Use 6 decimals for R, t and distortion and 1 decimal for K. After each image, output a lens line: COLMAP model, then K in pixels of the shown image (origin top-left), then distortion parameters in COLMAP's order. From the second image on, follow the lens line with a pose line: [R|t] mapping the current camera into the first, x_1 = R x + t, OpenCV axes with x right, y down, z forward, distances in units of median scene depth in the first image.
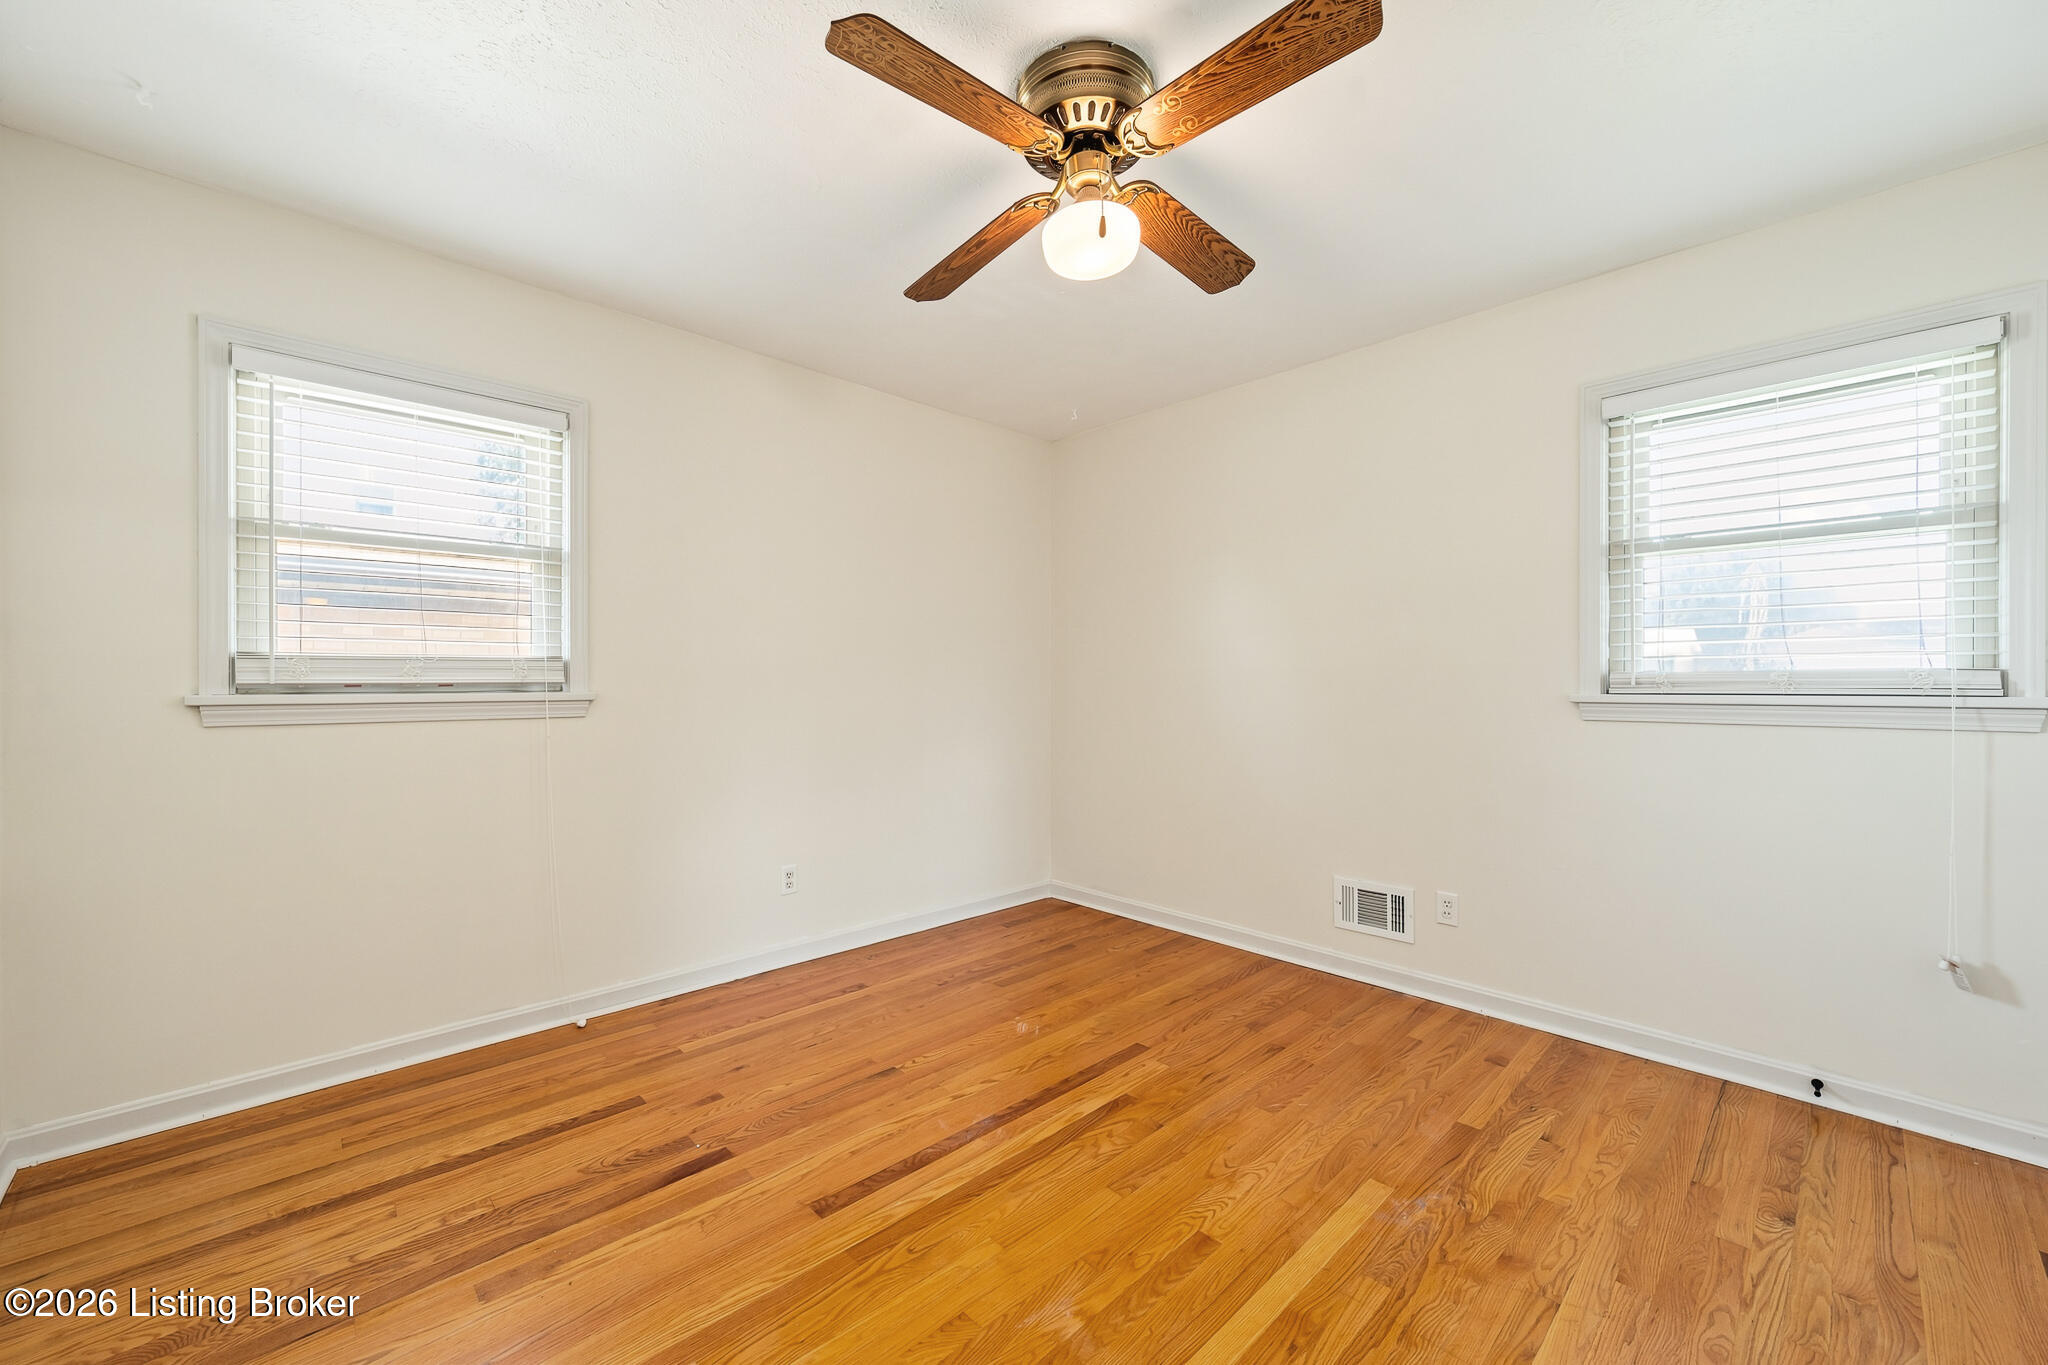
lens RADIAL K [[805.1, 0, 1022.3], [0, 805.1, 686.2], [0, 0, 1]] dist [-0.001182, 0.000004]
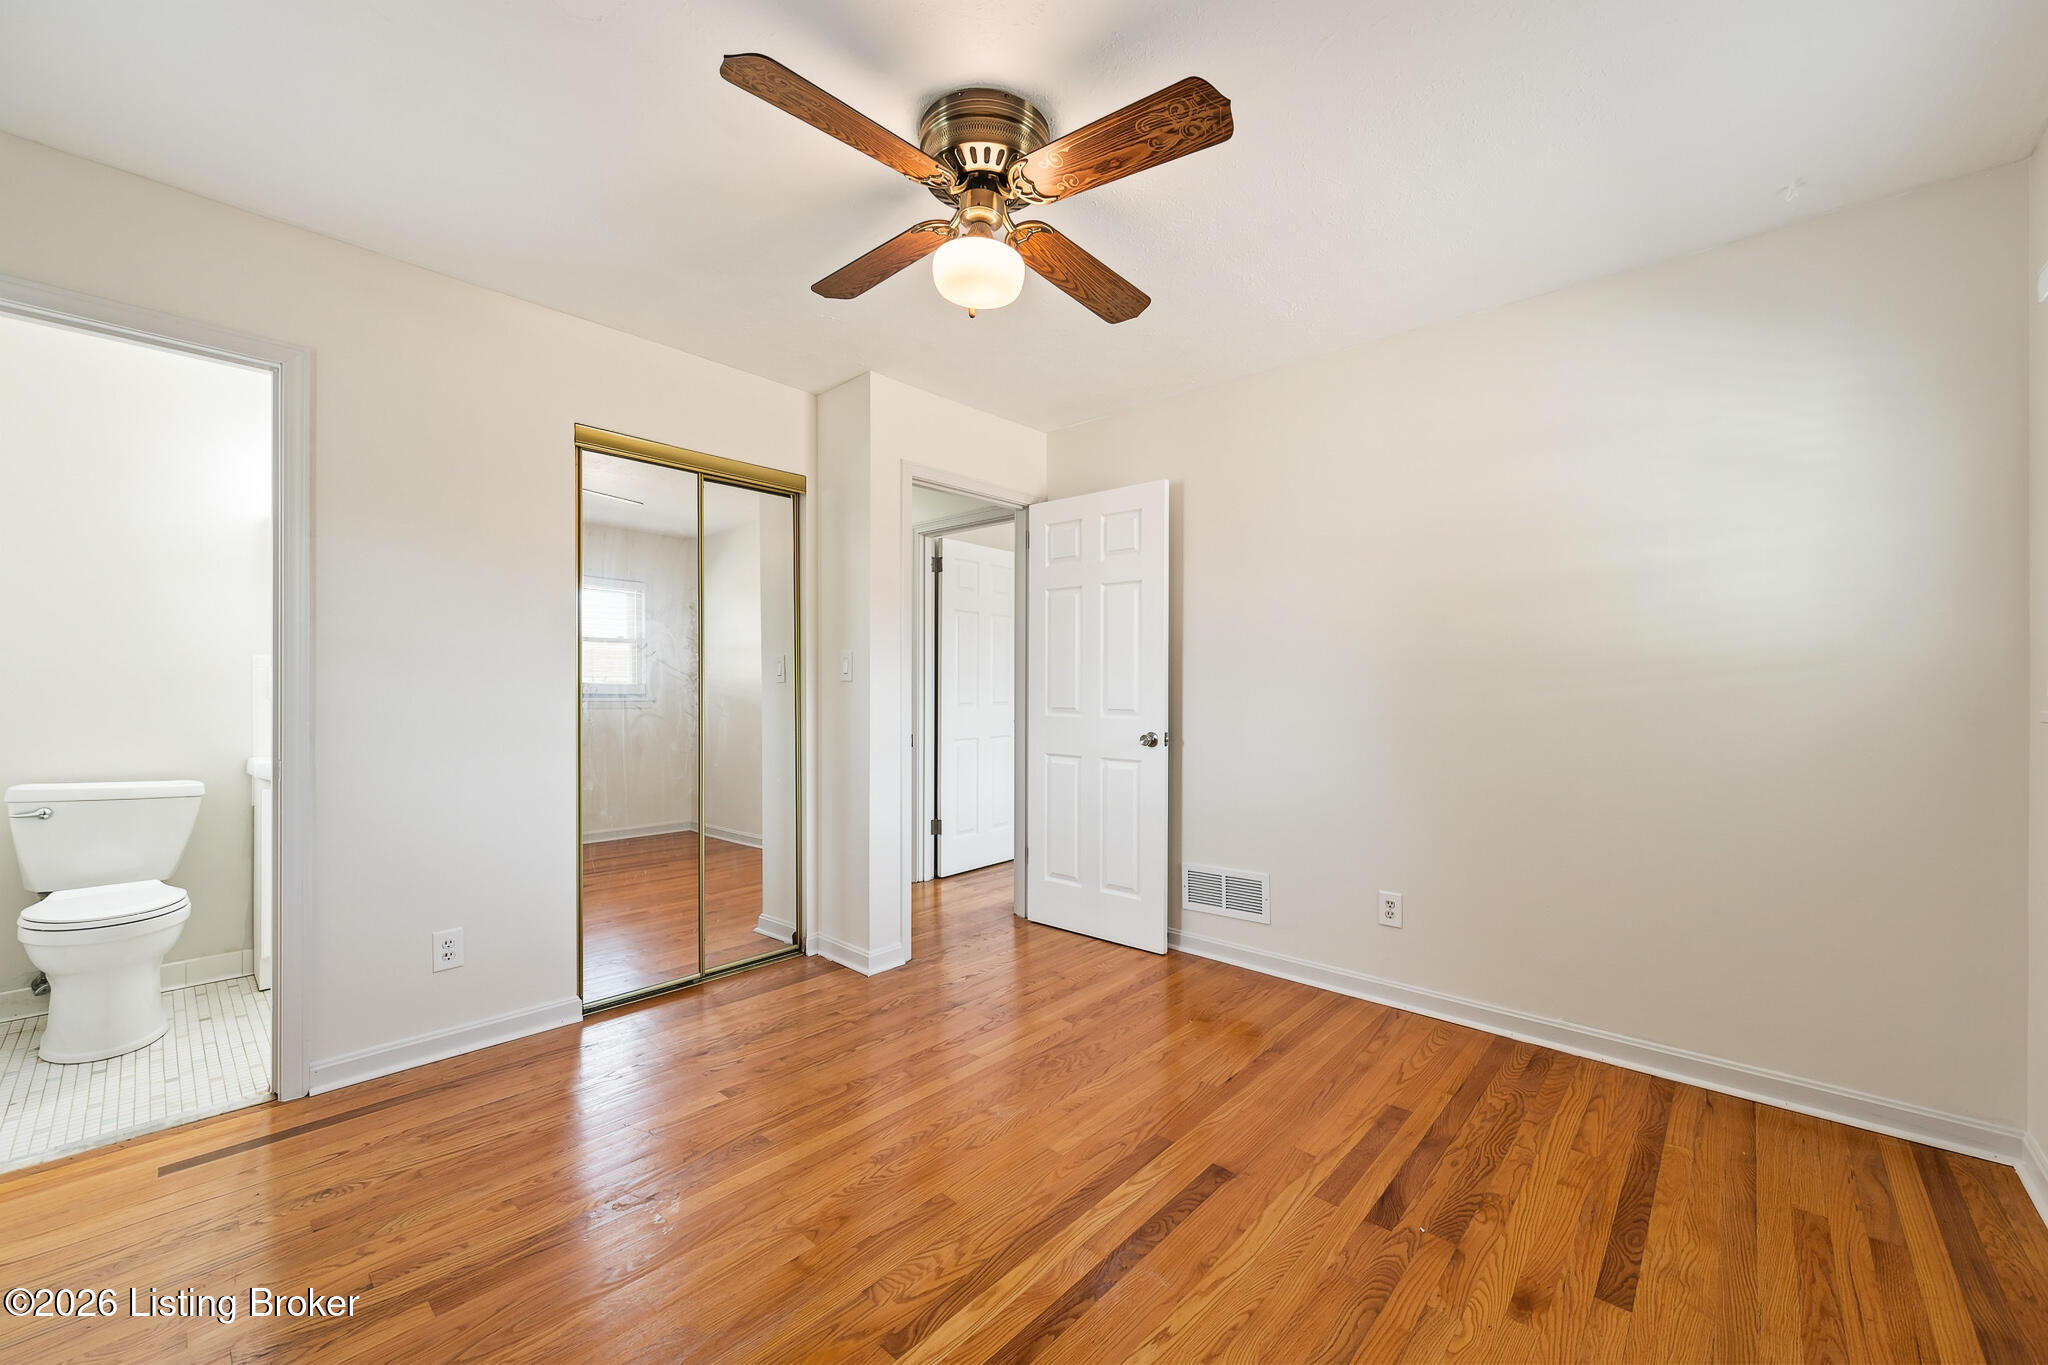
lens RADIAL K [[805.1, 0, 1022.3], [0, 805.1, 686.2], [0, 0, 1]] dist [-0.001182, 0.000004]
pose [[-0.998019, -0.004840, -0.062721, 0.091781], [-0.004925, 0.999987, 0.001204, -0.011790], [0.062714, 0.001511, -0.998030, 2.042514]]
